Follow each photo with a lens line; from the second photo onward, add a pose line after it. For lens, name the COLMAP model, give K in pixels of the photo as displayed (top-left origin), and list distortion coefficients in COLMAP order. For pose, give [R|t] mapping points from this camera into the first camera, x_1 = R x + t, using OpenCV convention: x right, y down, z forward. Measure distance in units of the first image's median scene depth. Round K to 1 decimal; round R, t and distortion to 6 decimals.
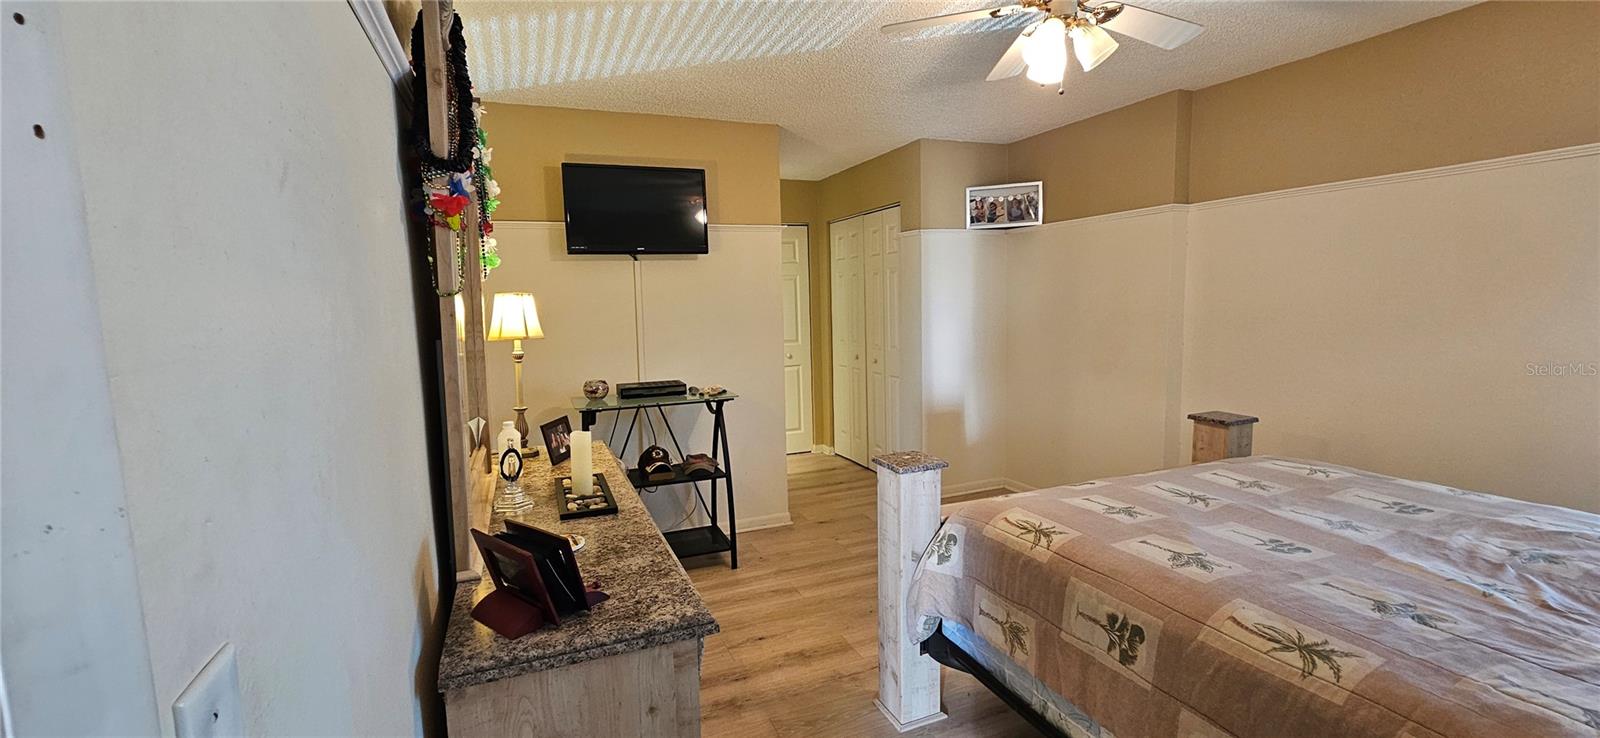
lens RADIAL K [[650.2, 0, 803.8], [0, 650.2, 367.3], [0, 0, 1]] dist [-0.001606, 0.000232]
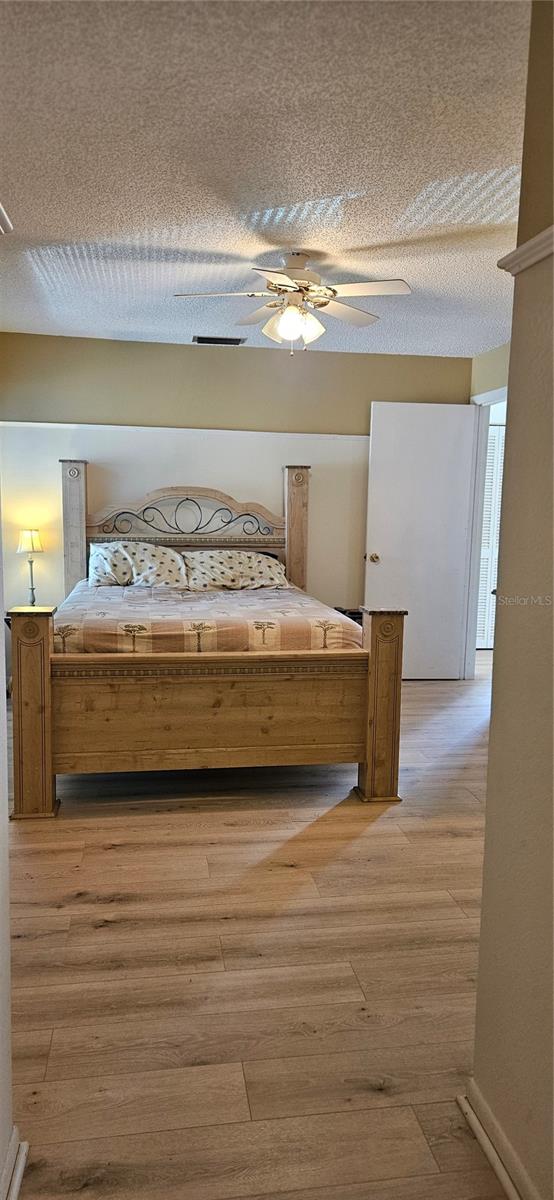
lens RADIAL K [[790.4, 0, 282.0], [0, 790.4, 600.7], [0, 0, 1]] dist [0.074173, -0.057268]
pose [[-0.968813, -0.028414, 0.246157, -0.034766], [0.027538, 0.974904, 0.220914, -0.195106], [-0.246257, 0.220803, -0.943718, 1.970556]]
